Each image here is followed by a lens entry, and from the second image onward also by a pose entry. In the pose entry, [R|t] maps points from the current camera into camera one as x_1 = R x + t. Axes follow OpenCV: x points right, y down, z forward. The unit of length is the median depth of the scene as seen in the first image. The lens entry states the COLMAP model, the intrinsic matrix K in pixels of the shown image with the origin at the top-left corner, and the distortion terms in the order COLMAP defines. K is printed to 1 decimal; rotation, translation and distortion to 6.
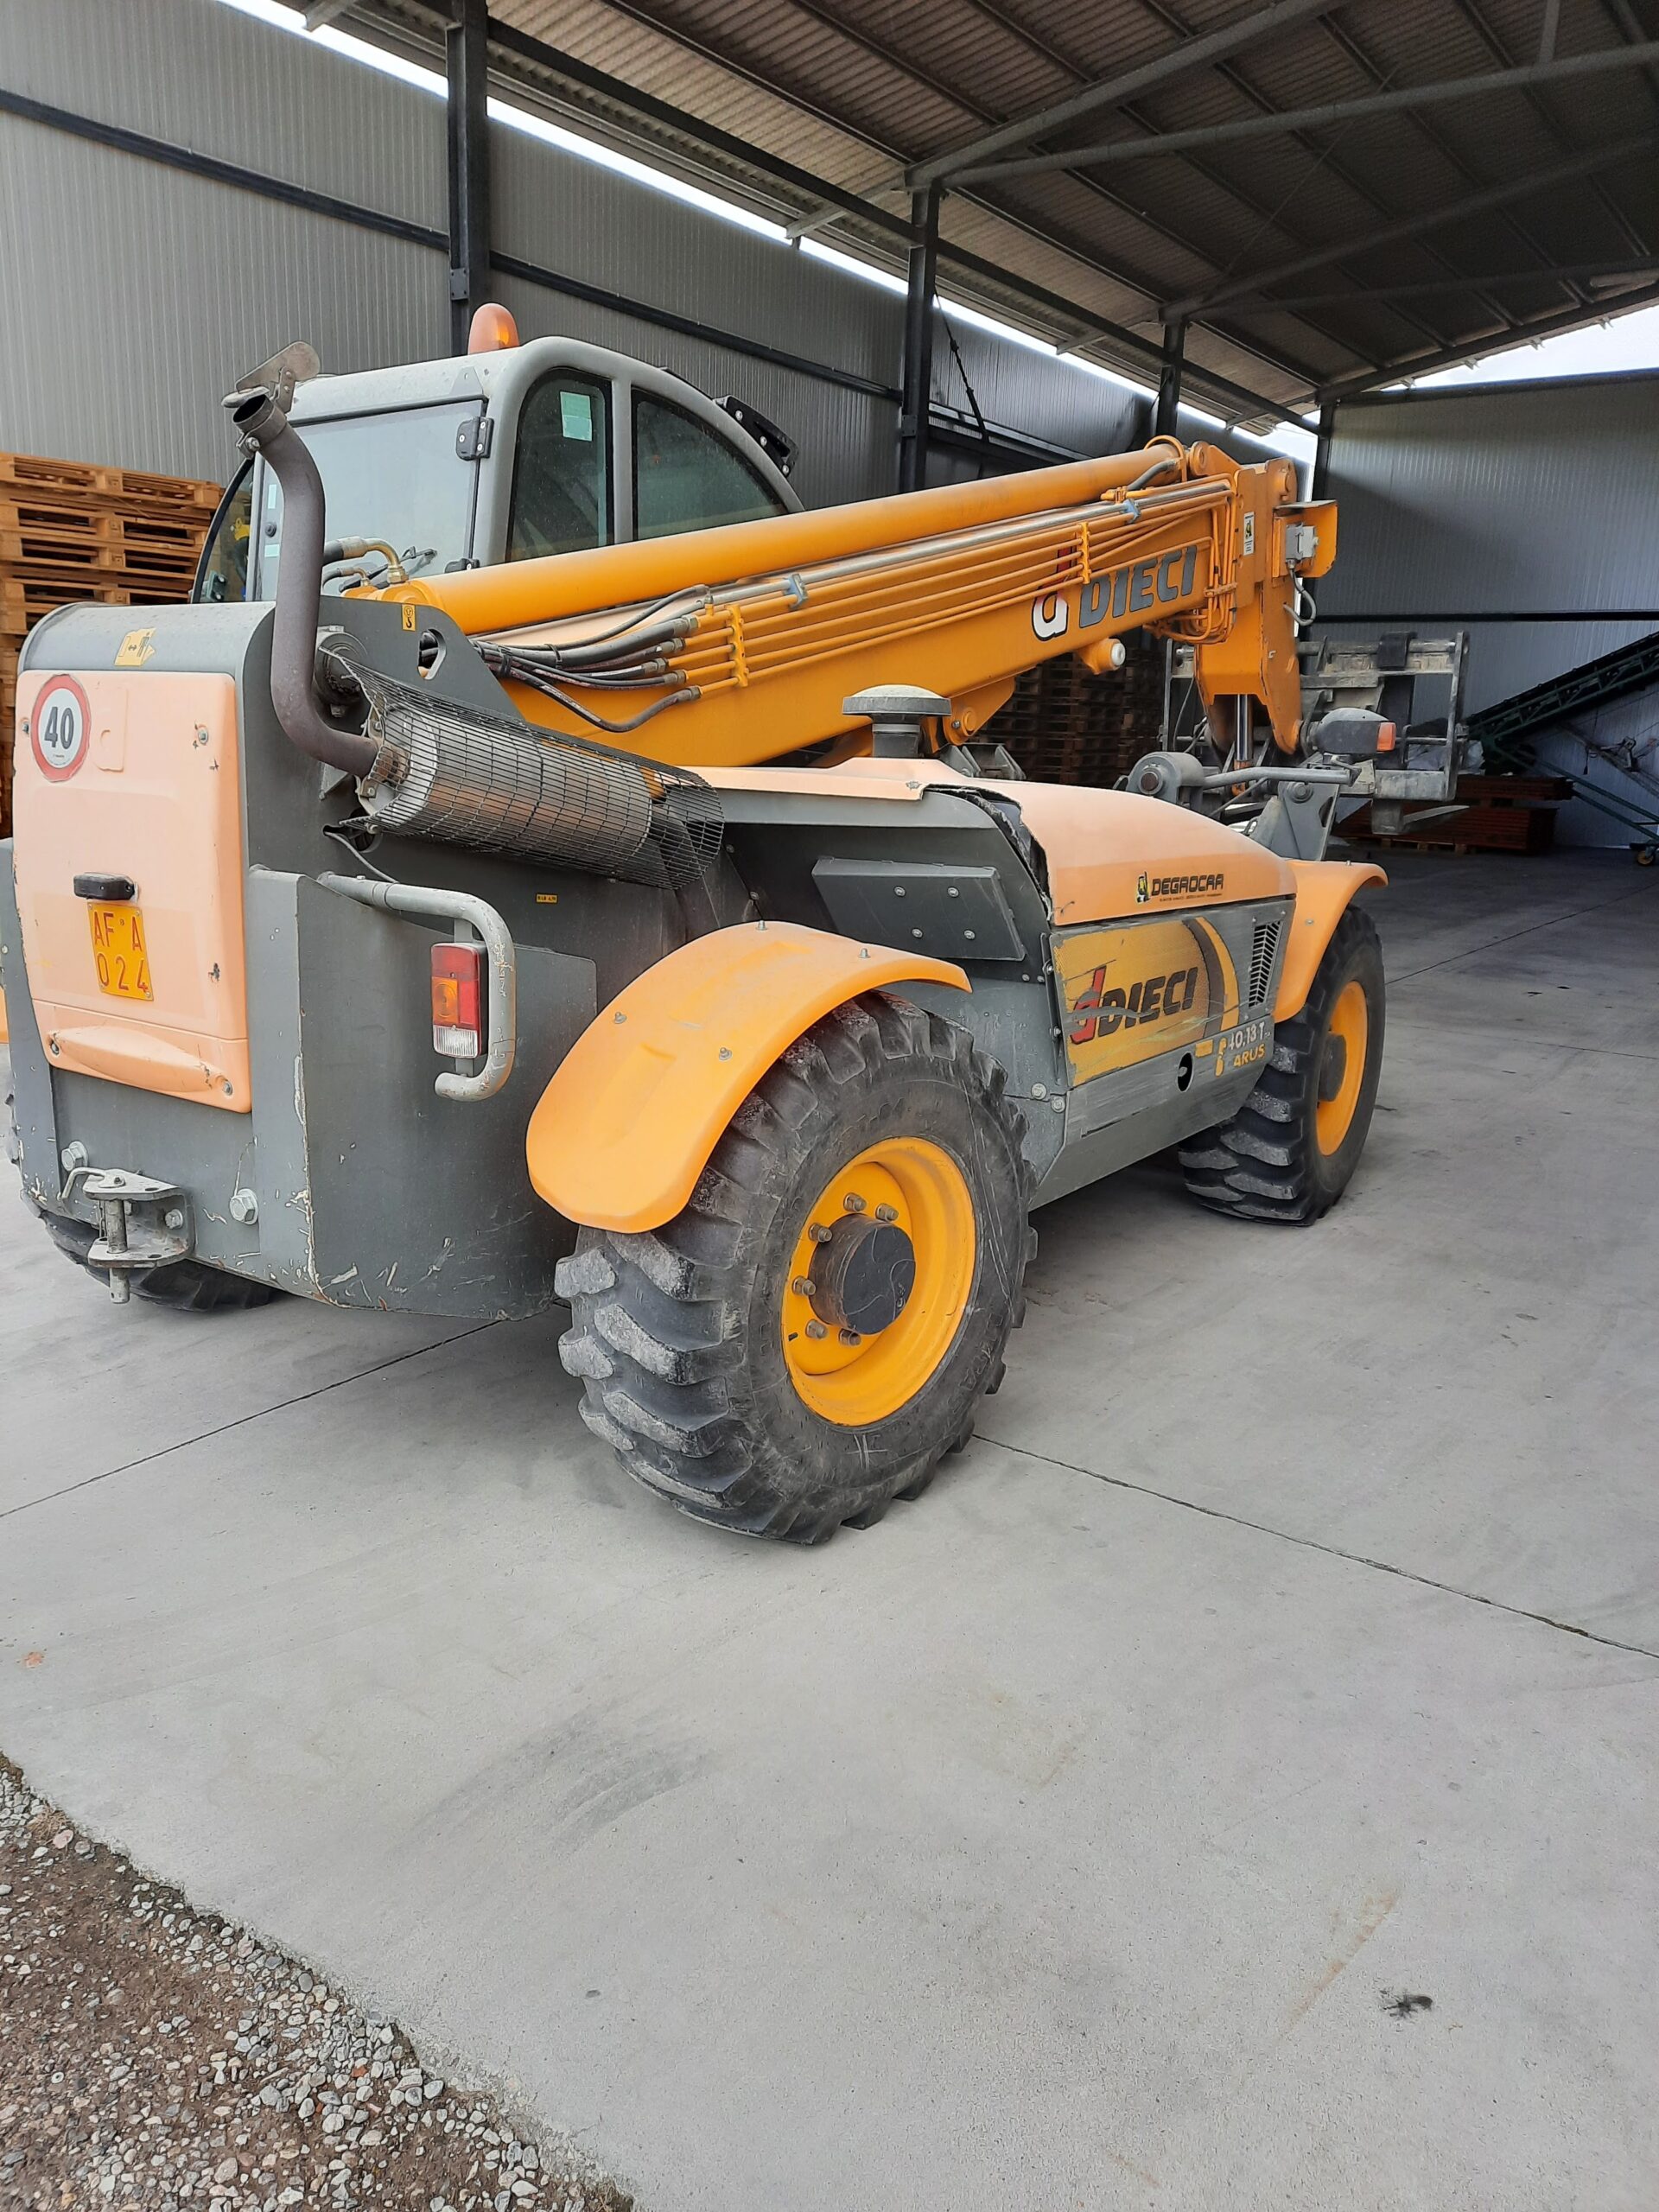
lens RADIAL K [[1634.7, 0, 812.8], [0, 1634.7, 1097.7], [0, 0, 1]] dist [0.059296, -0.040690]
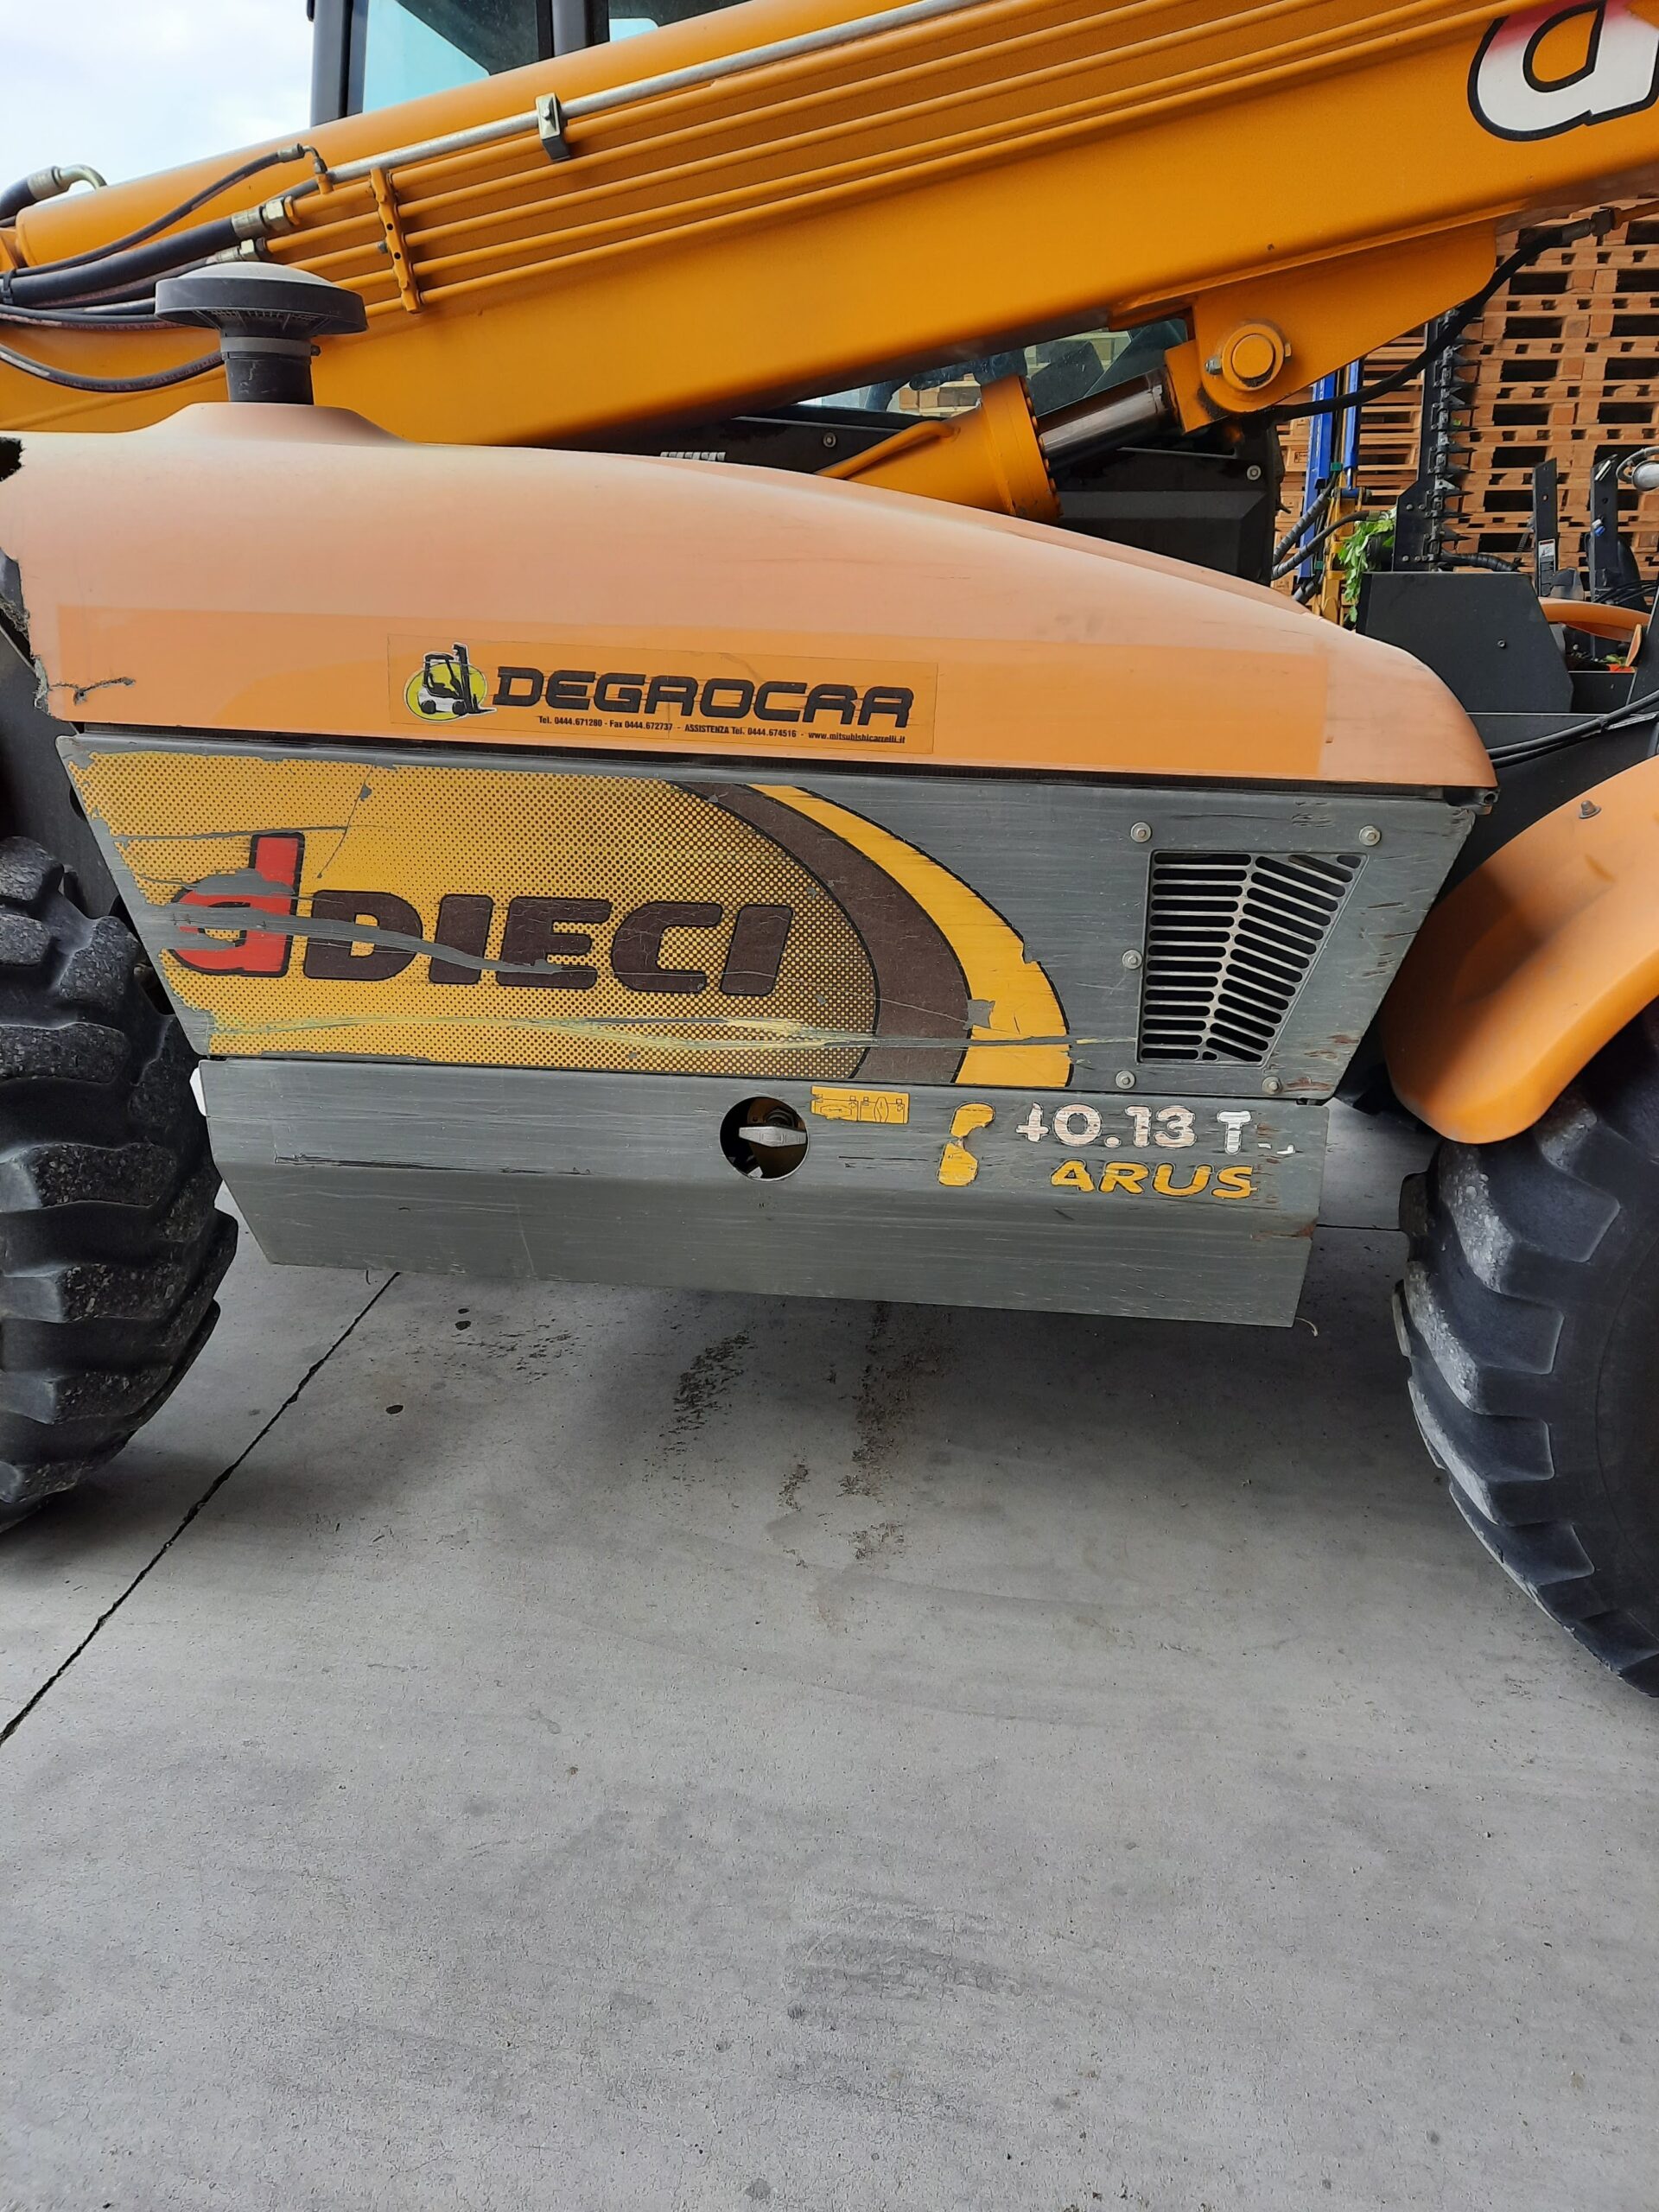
lens RADIAL K [[1634.7, 0, 812.8], [0, 1634.7, 1097.7], [0, 0, 1]] dist [0.059296, -0.040690]
pose [[0.455199, 0.277925, -0.845903, 0.629421], [-0.188363, 0.958593, 0.213588, -0.127742], [0.870237, 0.062112, 0.488701, 0.834111]]
